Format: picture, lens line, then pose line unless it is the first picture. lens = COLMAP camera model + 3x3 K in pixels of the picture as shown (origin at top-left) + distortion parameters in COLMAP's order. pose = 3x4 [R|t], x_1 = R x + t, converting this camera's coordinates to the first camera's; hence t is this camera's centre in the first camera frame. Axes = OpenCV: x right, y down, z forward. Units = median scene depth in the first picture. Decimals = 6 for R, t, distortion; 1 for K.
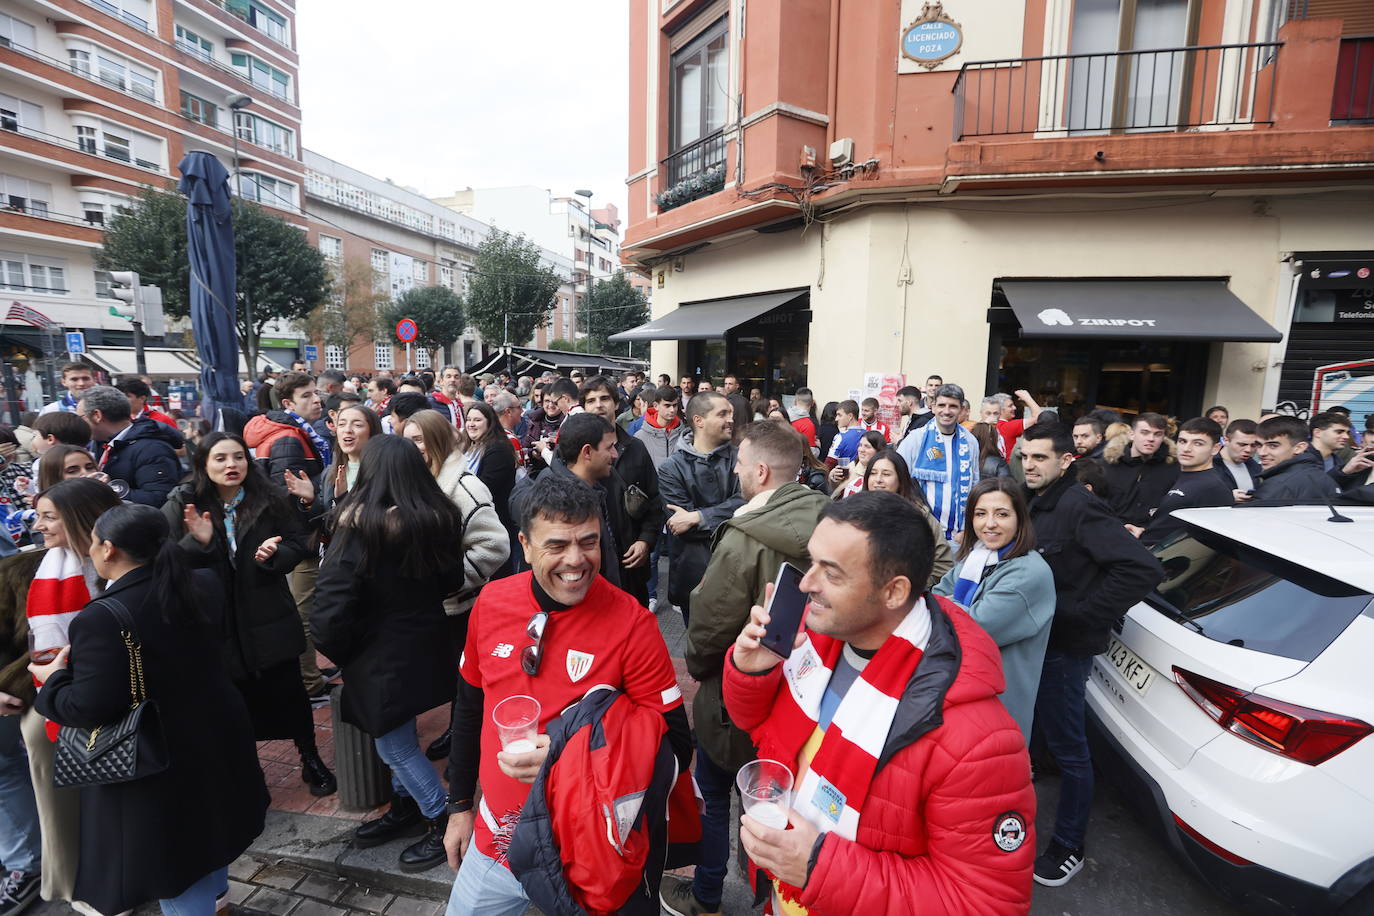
lens RADIAL K [[625.9, 0, 692.1], [0, 625.9, 451.9], [0, 0, 1]] dist [-0.041677, 0.011325]
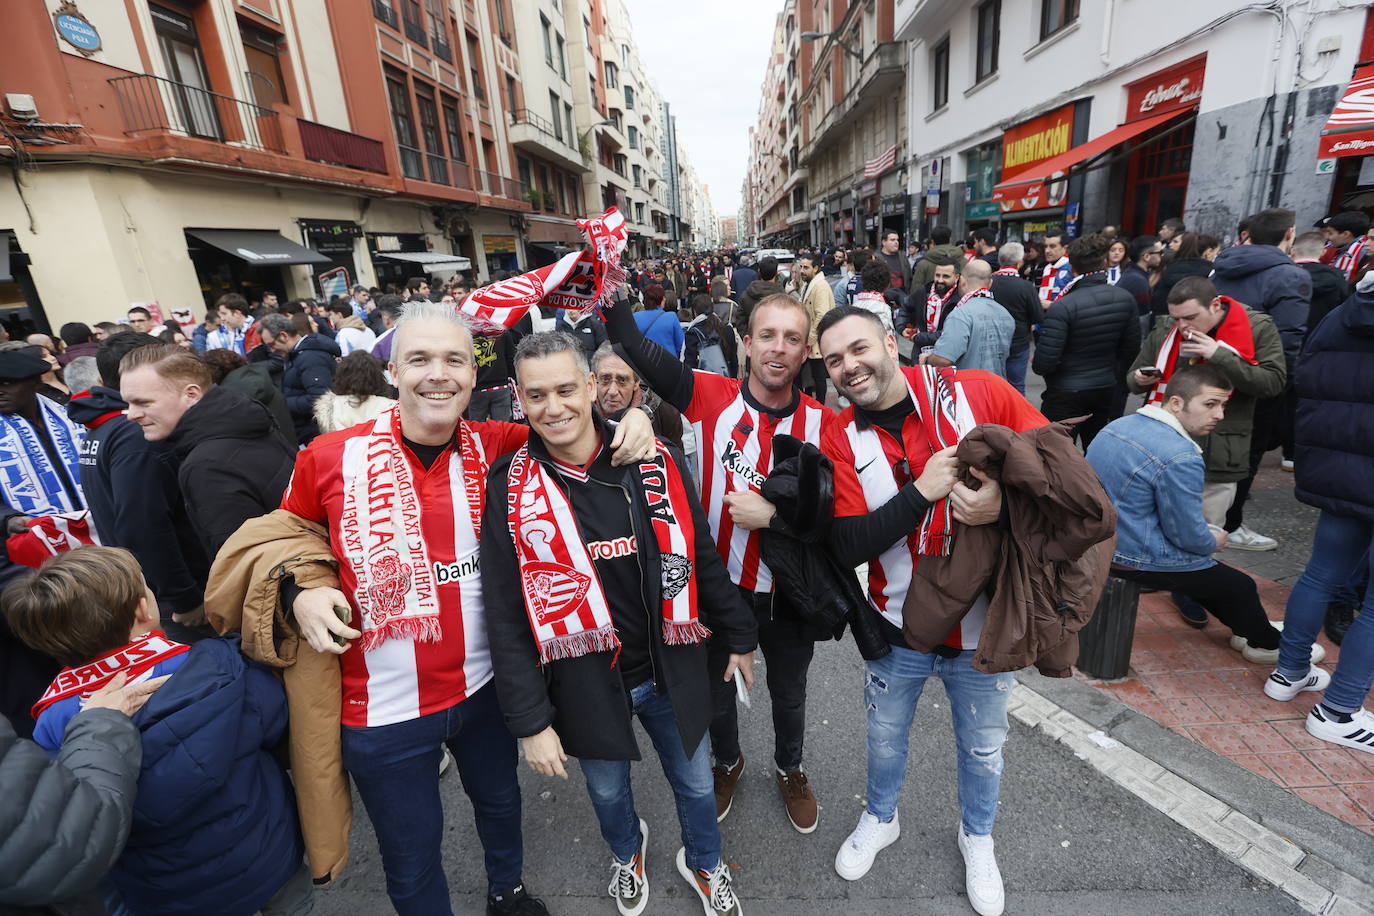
lens RADIAL K [[626.4, 0, 687.1], [0, 626.4, 449.3], [0, 0, 1]] dist [-0.042830, 0.012015]
pose [[-0.150578, -0.305835, 0.940102, -0.551976], [0.213790, 0.918368, 0.333007, -0.012911], [-0.965205, 0.251128, -0.072902, 0.043307]]
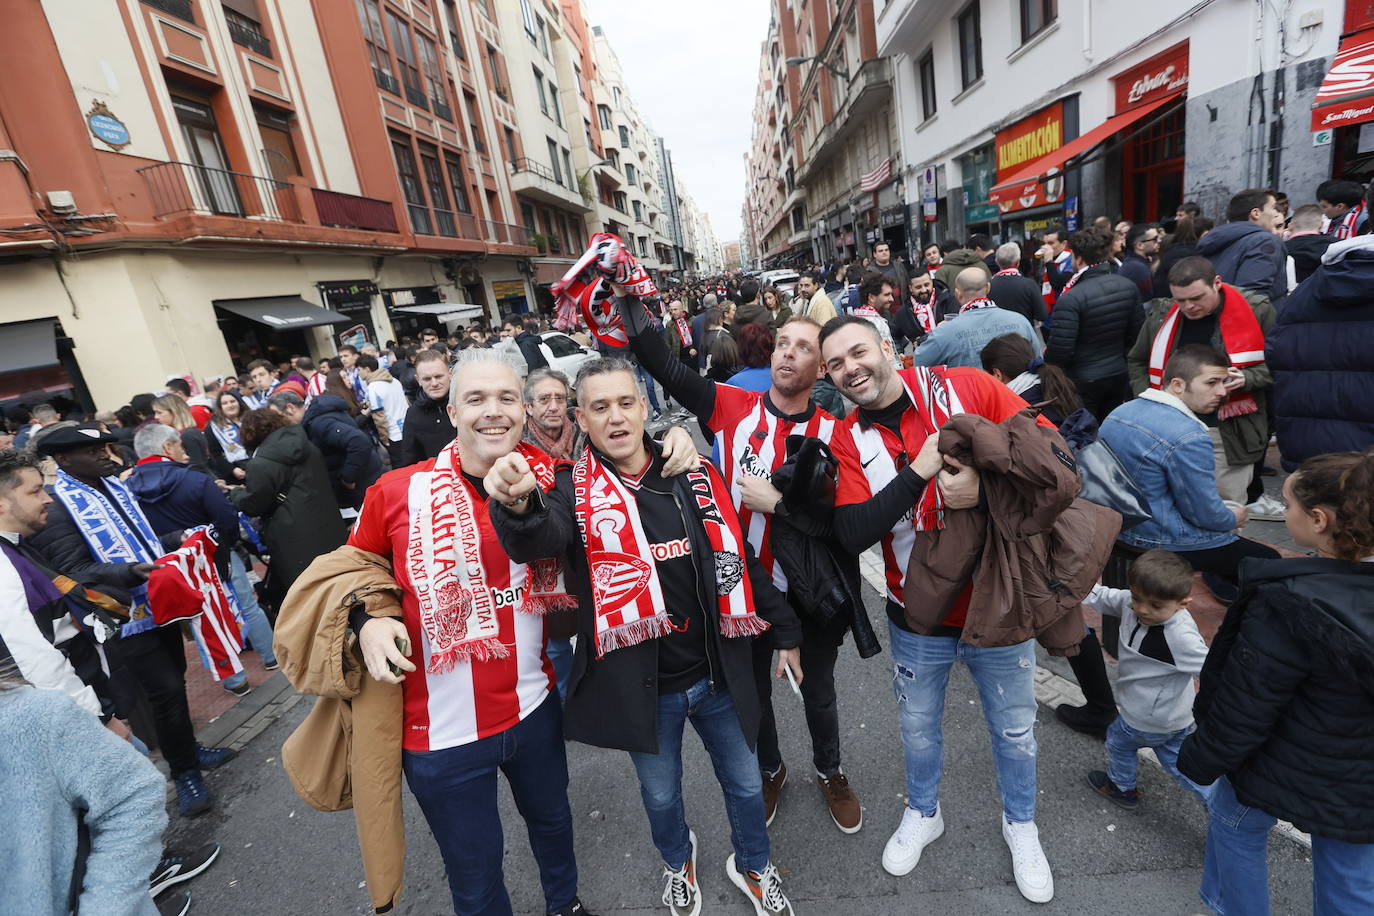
lens RADIAL K [[626.4, 0, 685.3], [0, 626.4, 450.2], [0, 0, 1]] dist [-0.042830, 0.012015]
pose [[-0.139865, -0.255452, 0.956651, -0.559288], [0.298383, 0.910363, 0.286716, -0.014197], [-0.944143, 0.325550, -0.051106, 0.044504]]
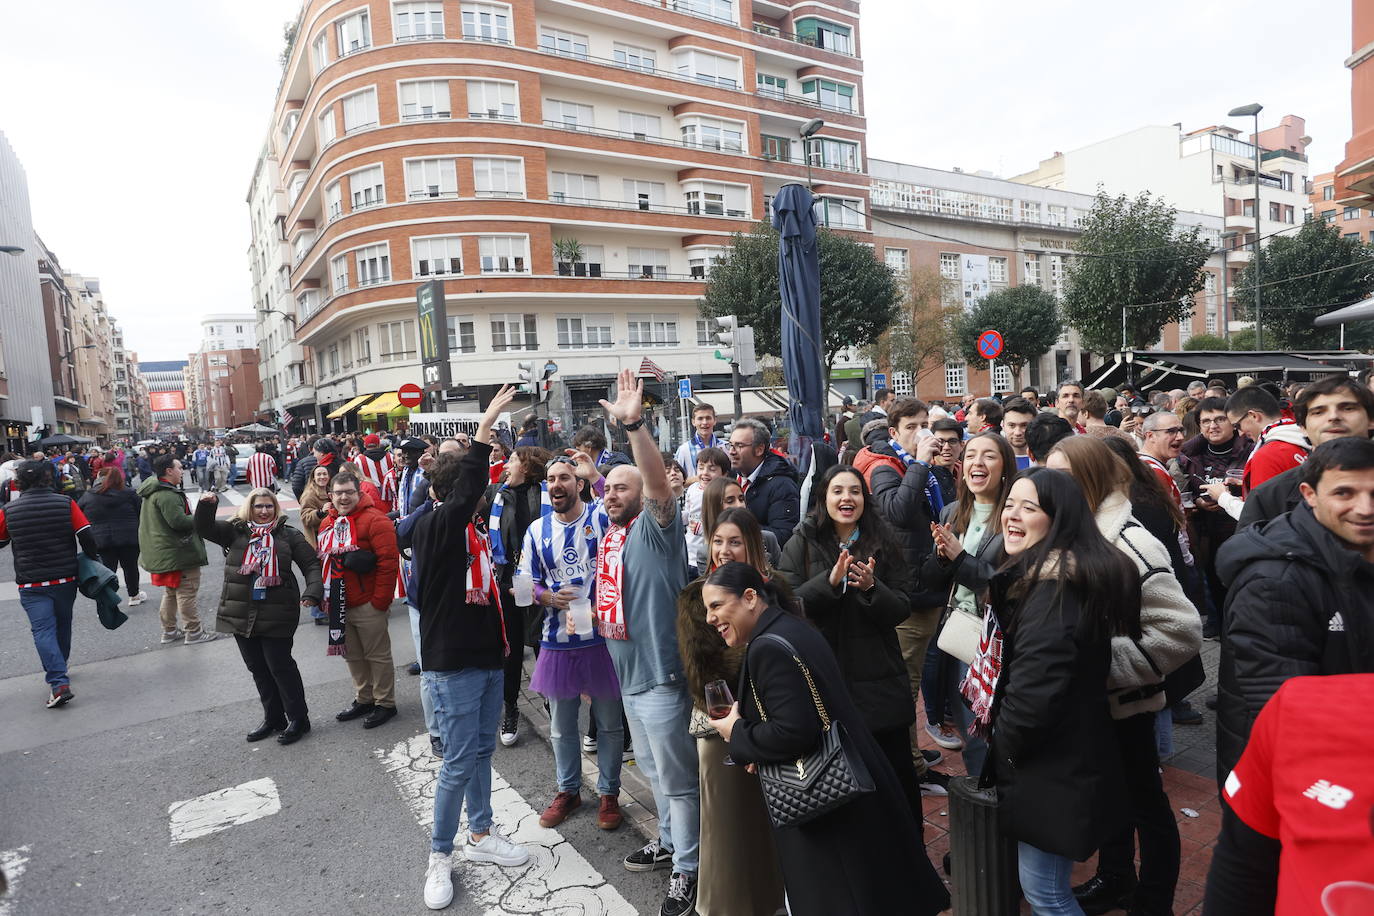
lens RADIAL K [[797.1, 0, 676.9], [0, 797.1, 440.4], [0, 0, 1]] dist [-0.014454, 0.005708]
pose [[0.703583, -0.027035, -0.710099, -0.018988], [-0.024455, 0.997763, -0.062218, 0.002374], [0.710192, 0.061141, 0.701348, -0.006313]]
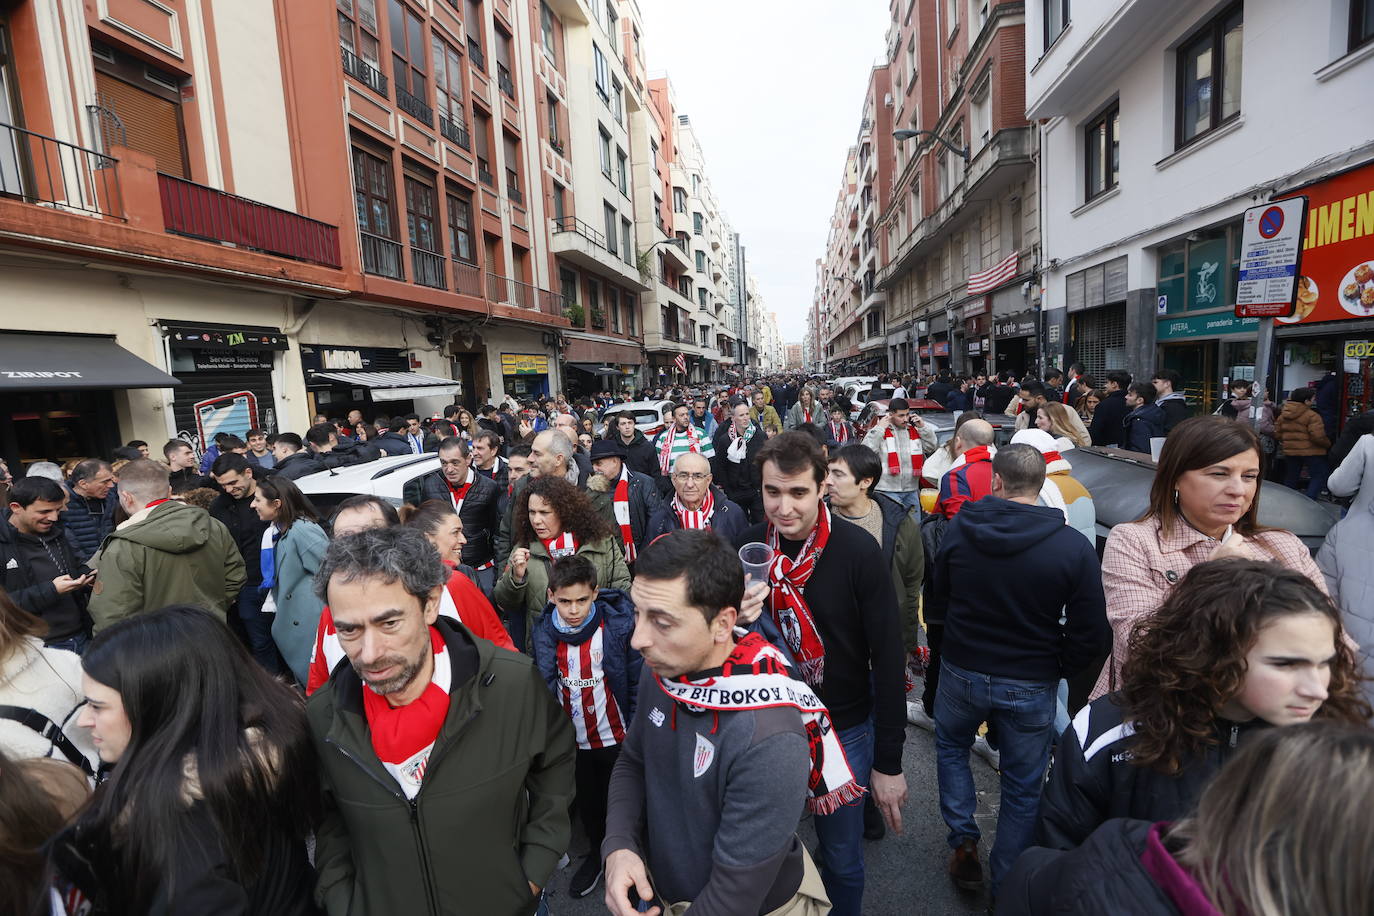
lens RADIAL K [[626.4, 0, 685.7], [0, 626.4, 451.5], [0, 0, 1]] dist [-0.042830, 0.012015]
pose [[-0.044765, -0.131604, 0.990291, -0.170844], [0.199696, 0.970099, 0.137948, -0.002036], [-0.978835, 0.203932, -0.017146, -0.017153]]
